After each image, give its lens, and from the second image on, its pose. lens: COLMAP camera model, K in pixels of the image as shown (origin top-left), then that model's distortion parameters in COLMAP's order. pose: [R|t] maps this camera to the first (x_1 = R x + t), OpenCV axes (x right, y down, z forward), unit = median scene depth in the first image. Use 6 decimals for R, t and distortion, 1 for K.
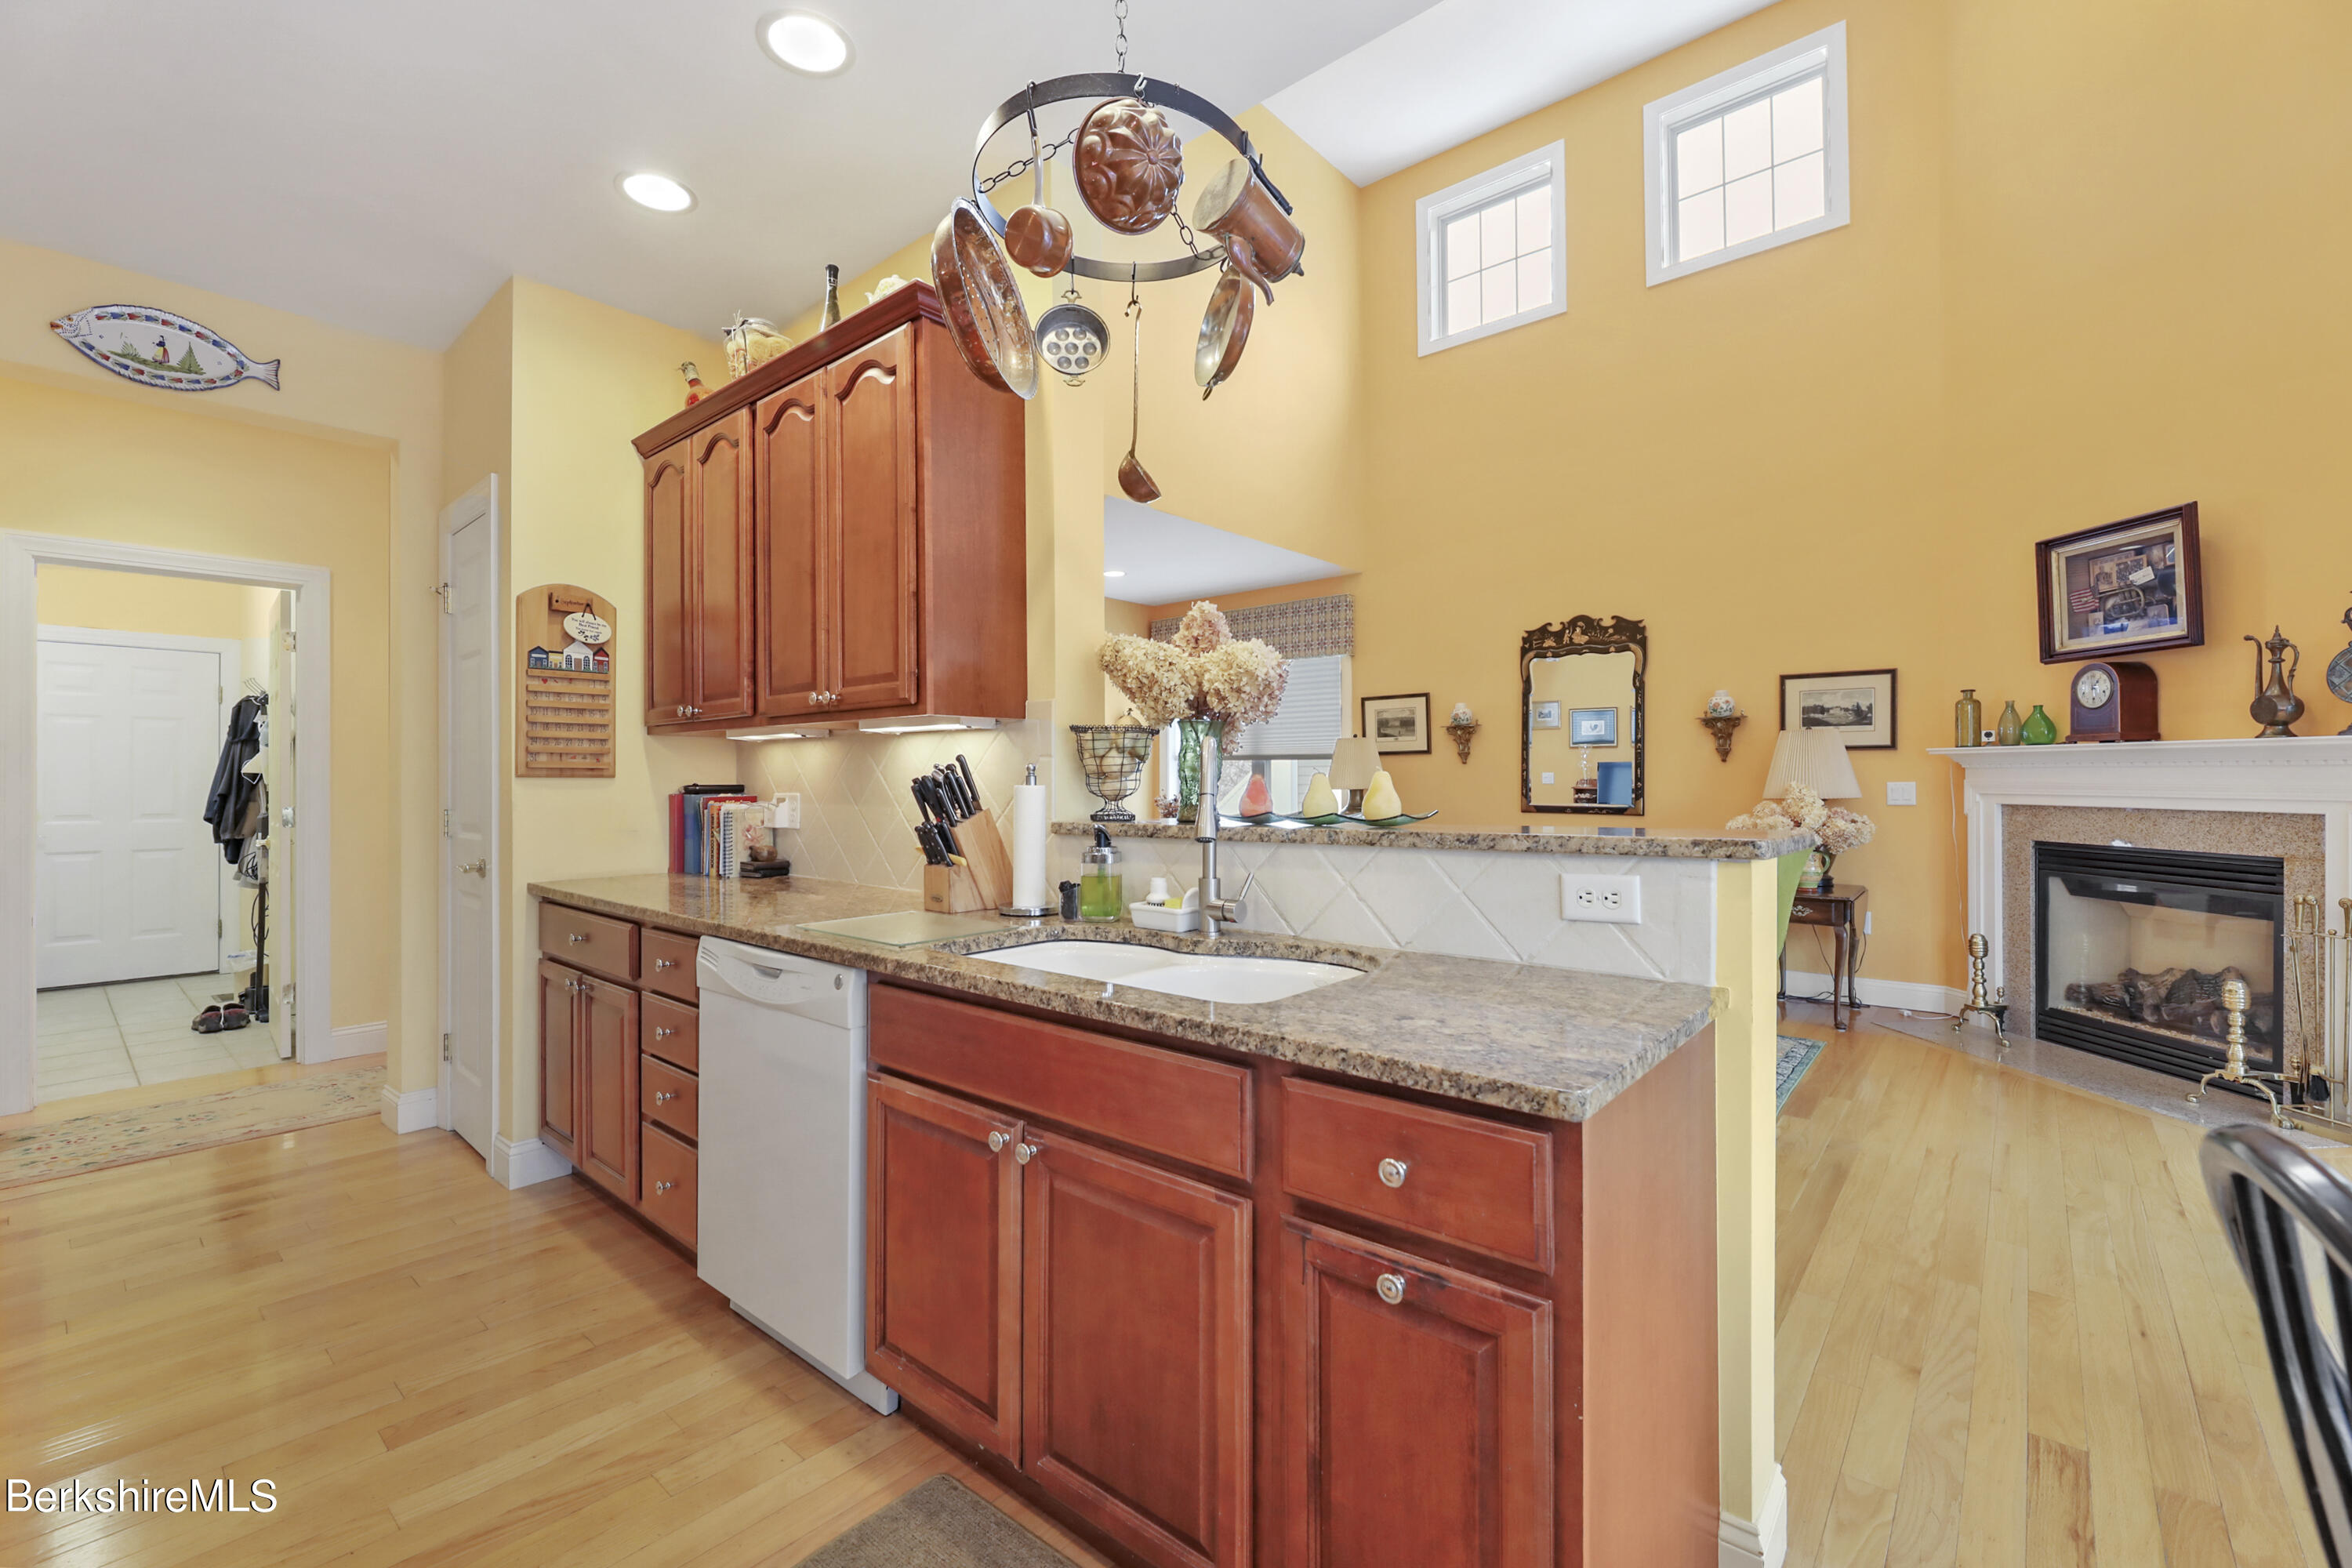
lens RADIAL K [[991.1, 0, 1153.3], [0, 991.1, 779.1], [0, 0, 1]] dist [-0.001294, -0.000155]
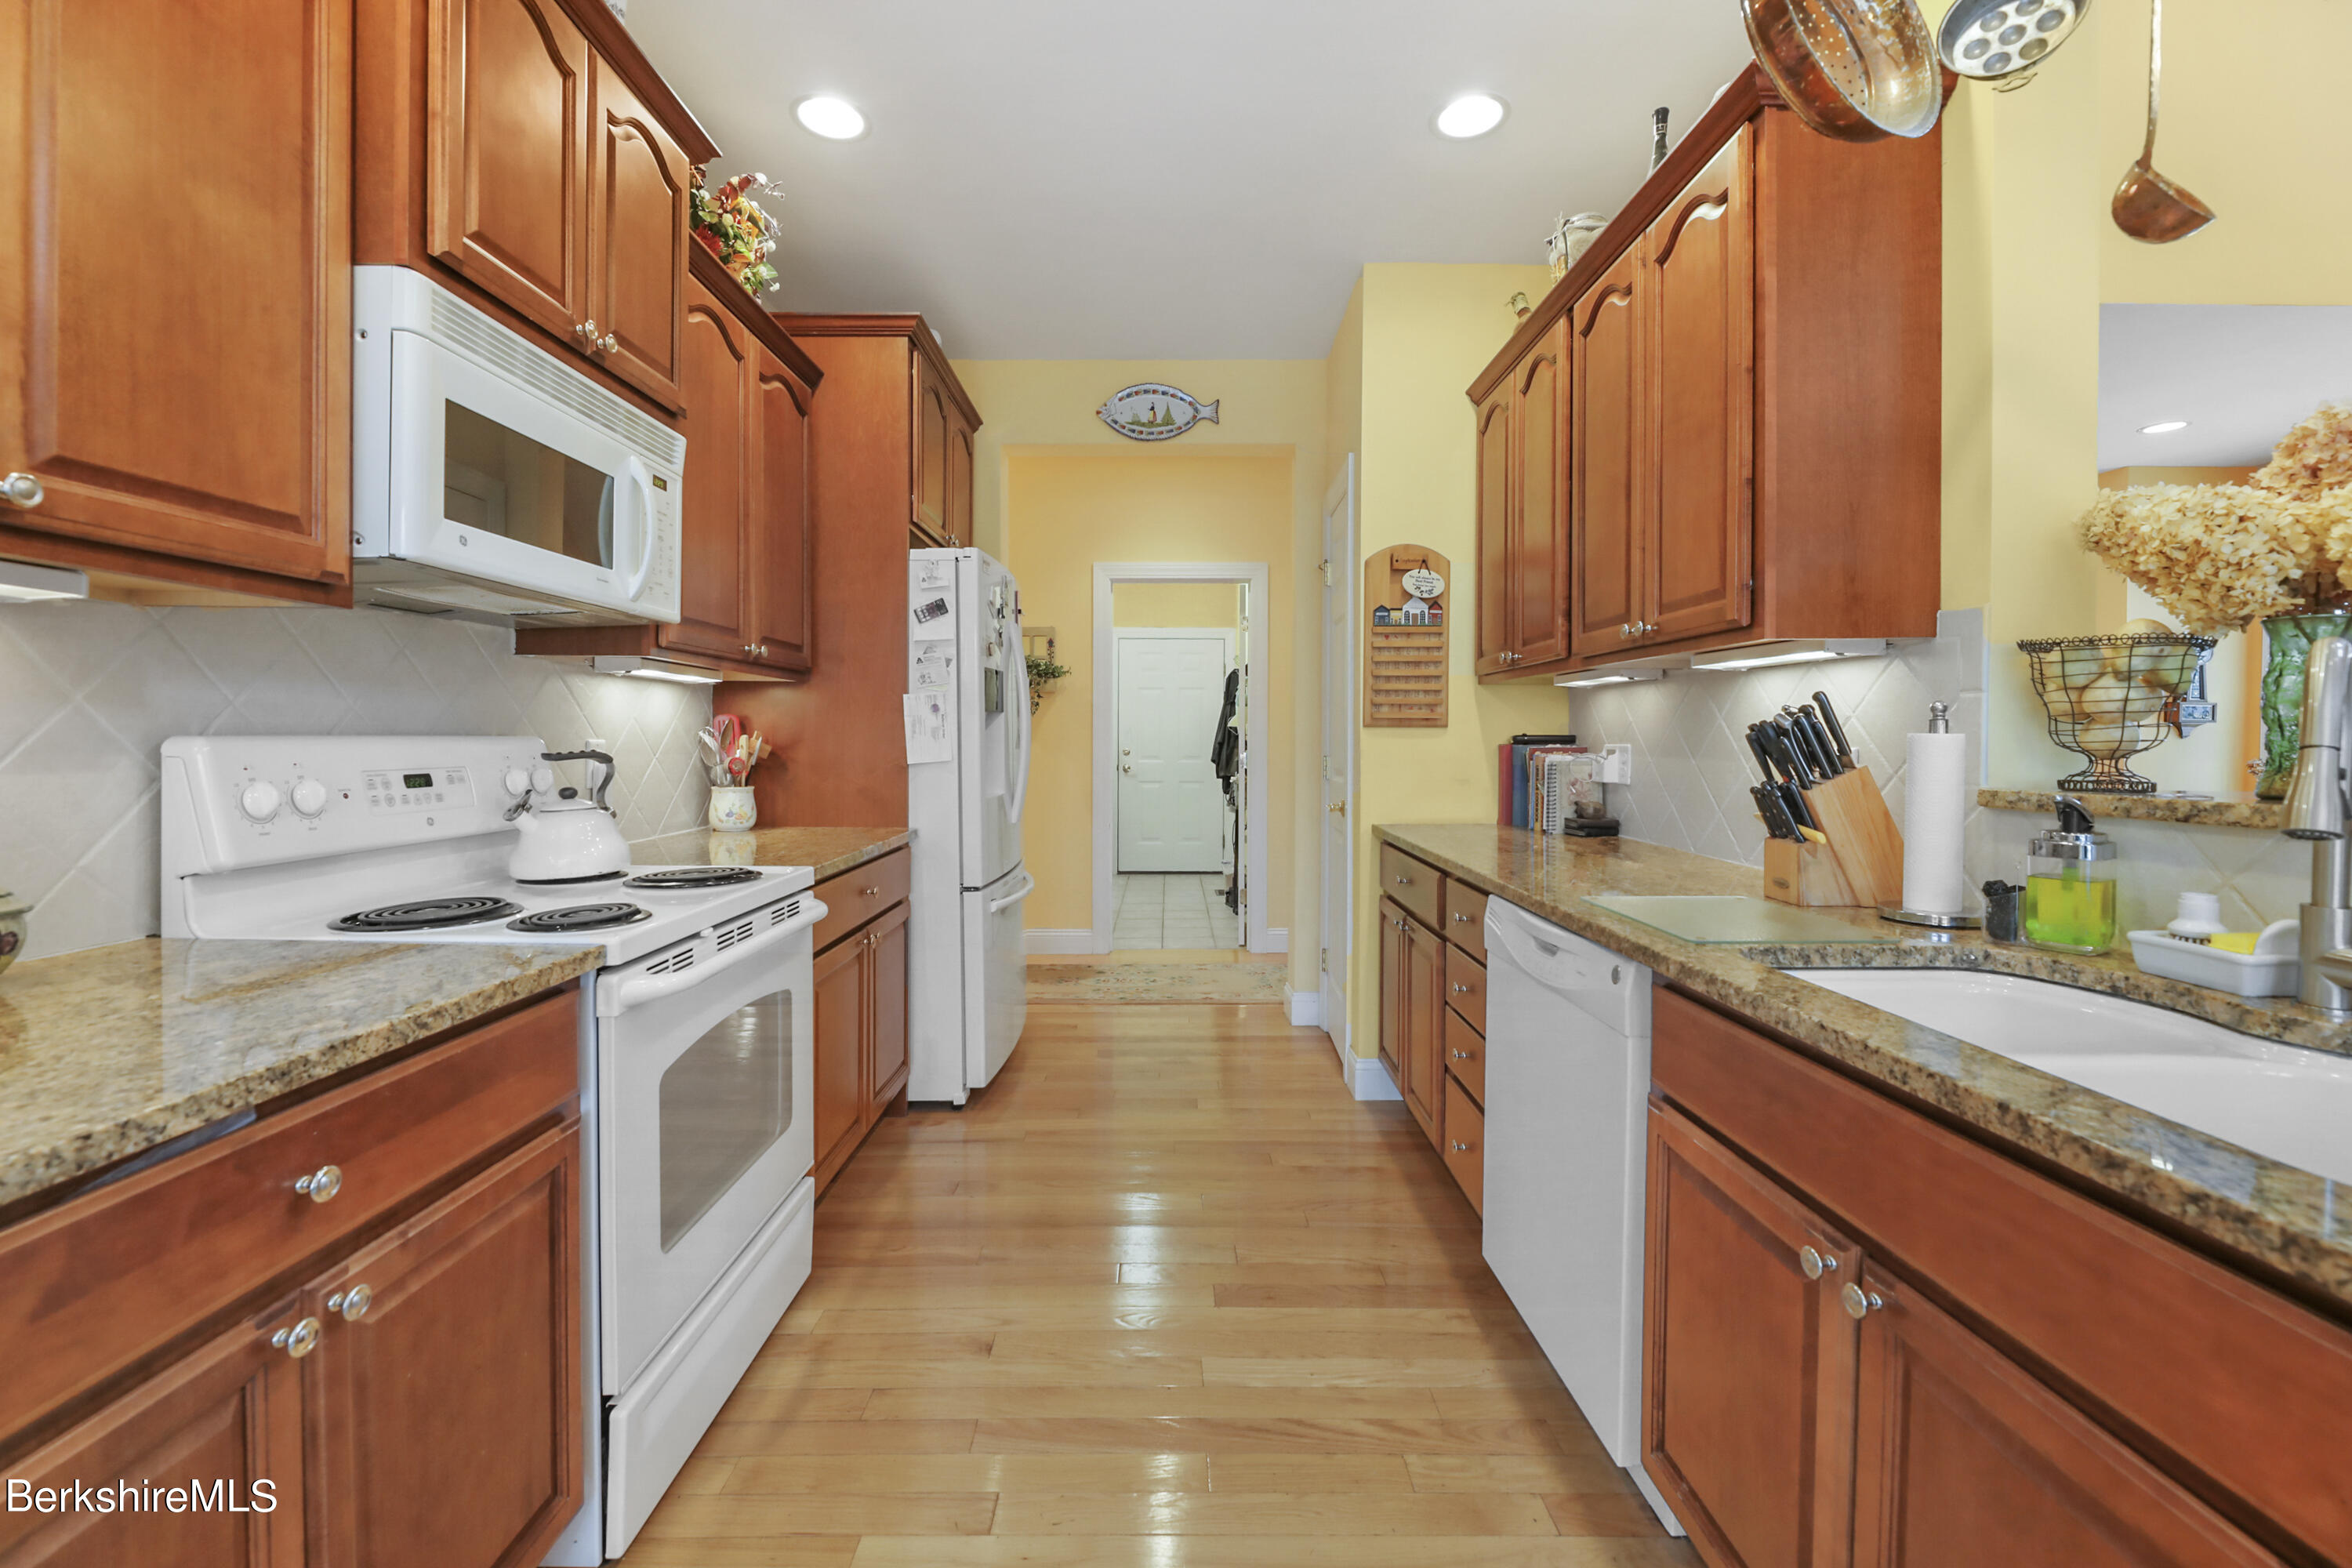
lens RADIAL K [[973.5, 0, 1172.9], [0, 973.5, 754.5], [0, 0, 1]] dist [0.003052, -0.005176]
pose [[0.665520, 0.016819, -0.746191, 0.024695], [-0.000931, 0.999764, 0.021704, 0.006543], [0.746380, -0.013750, 0.665379, 0.160748]]
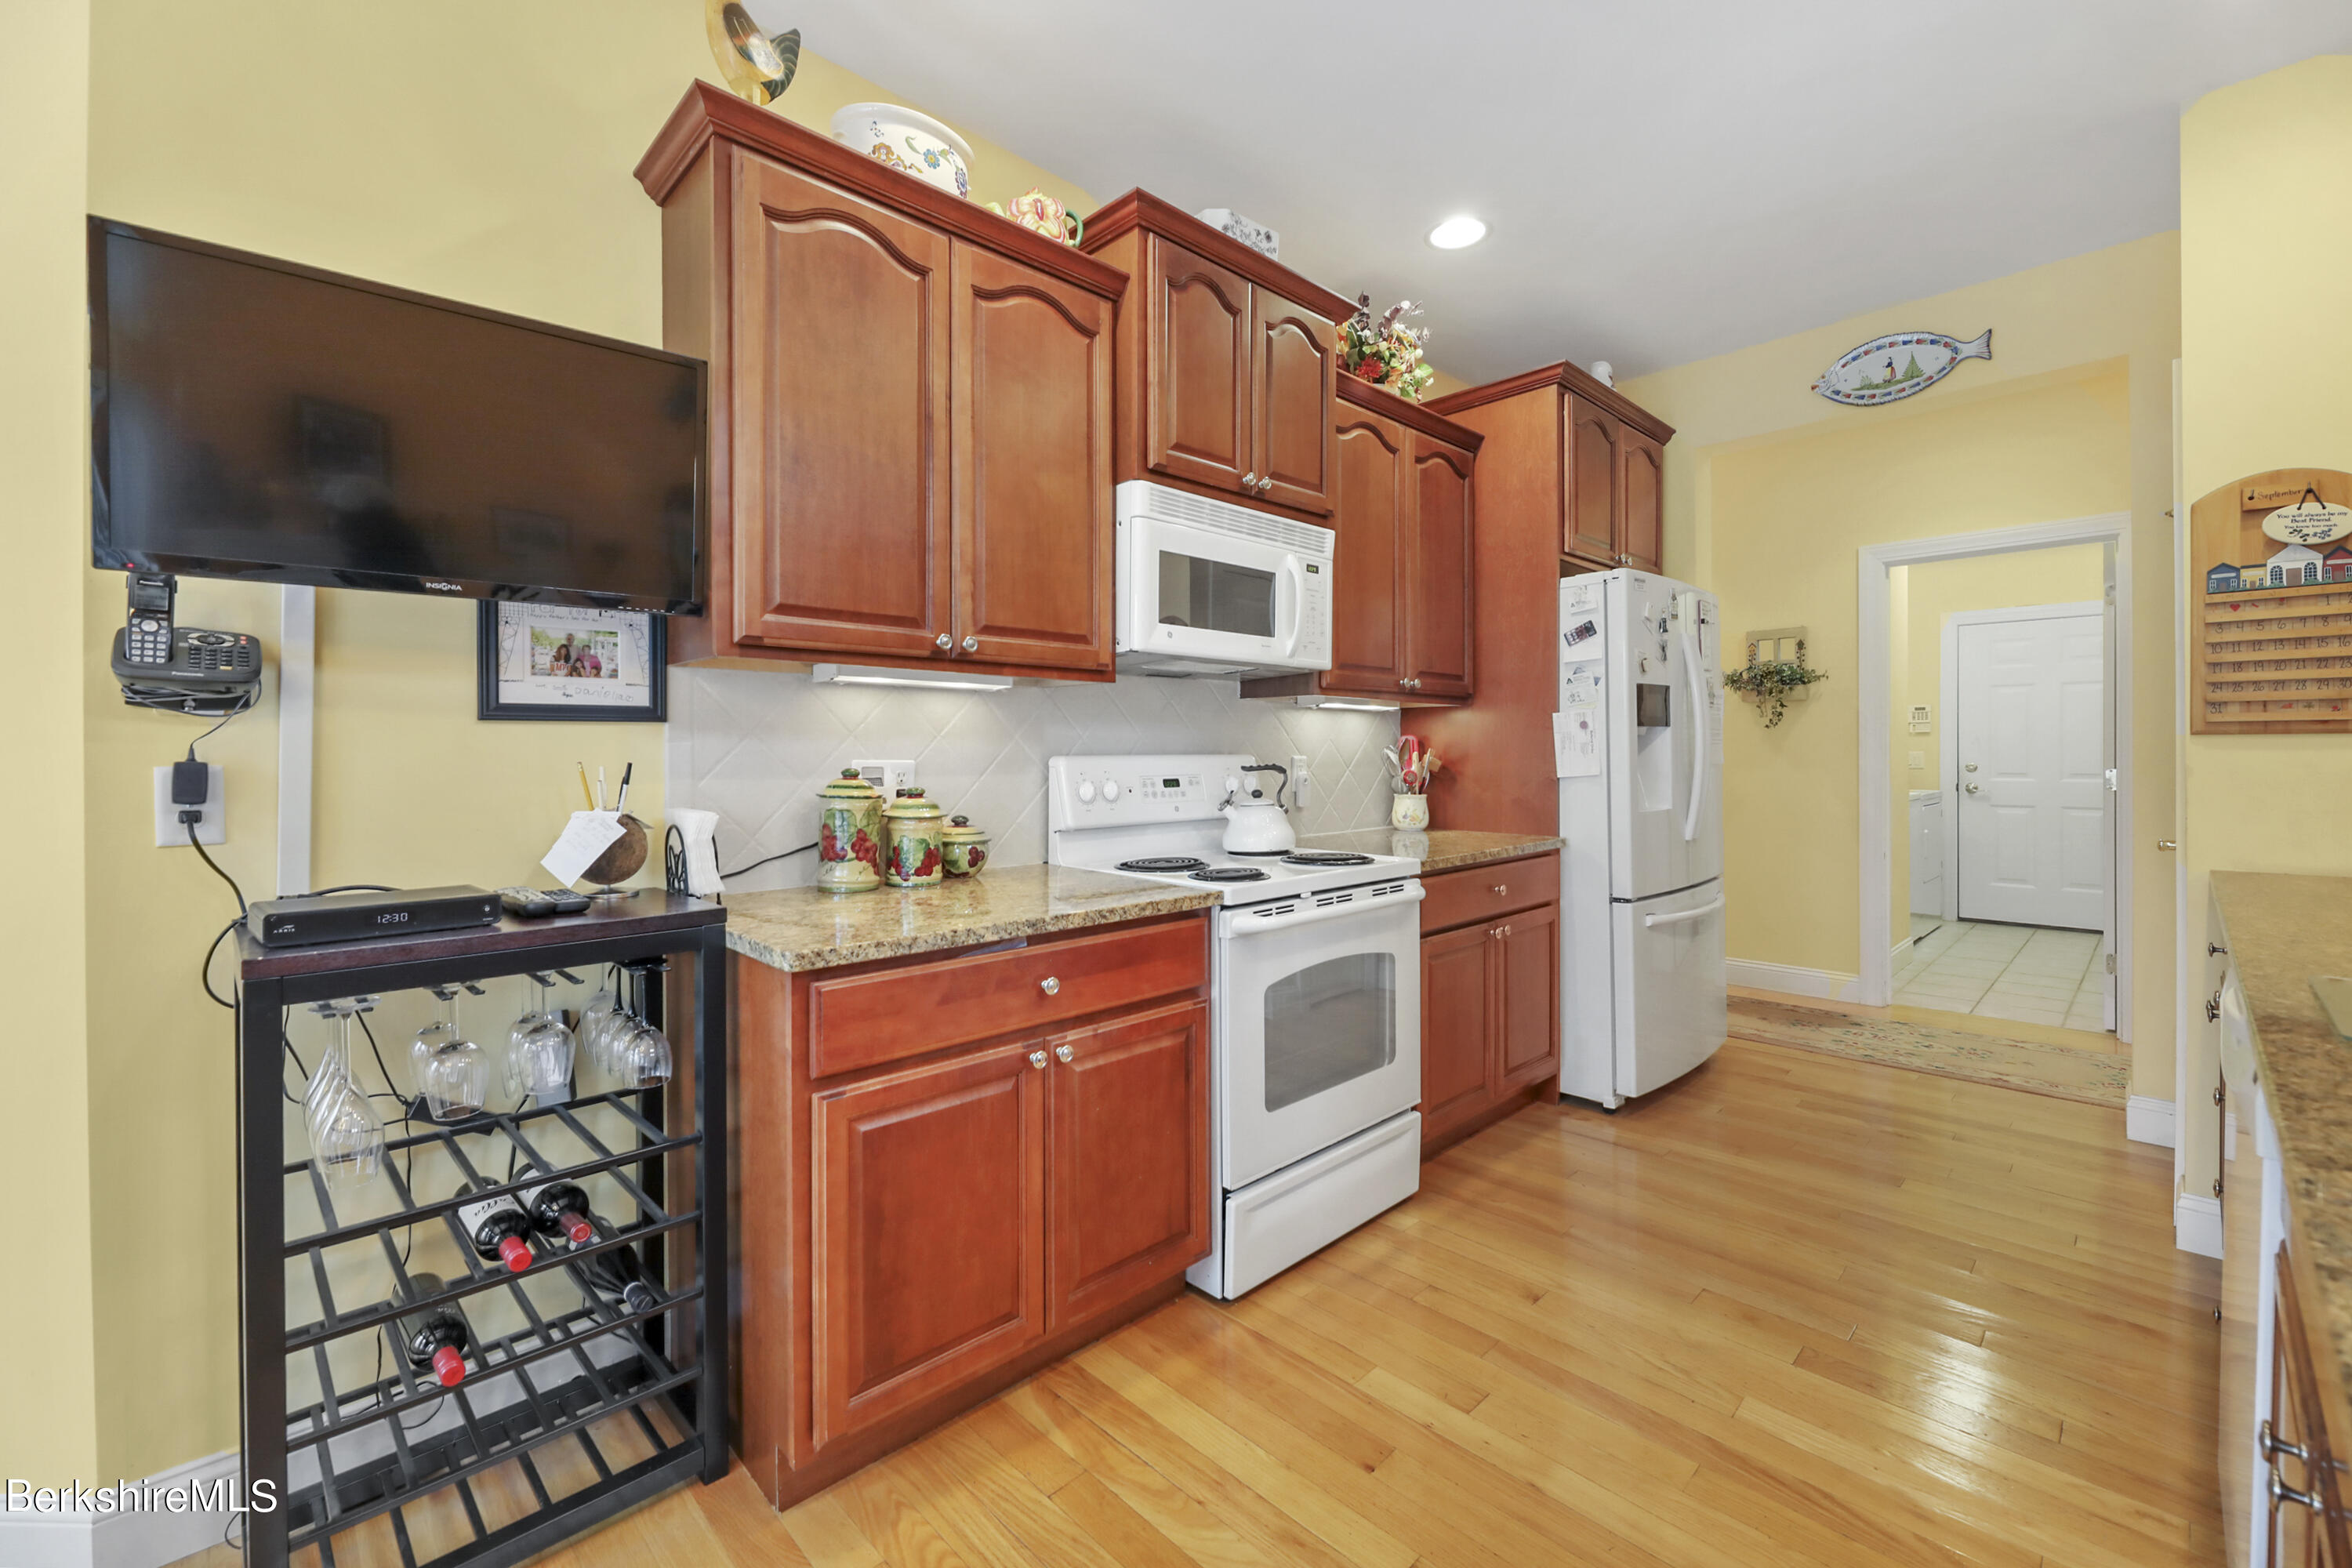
lens RADIAL K [[964.7, 0, 1161.5], [0, 964.7, 757.0], [0, 0, 1]] dist [0.000872, -0.000154]
pose [[-0.088571, 0.007479, -0.996042, 0.251527], [0.009242, 0.999935, 0.006687, 0.003677], [0.996027, -0.008613, -0.088634, 0.315551]]
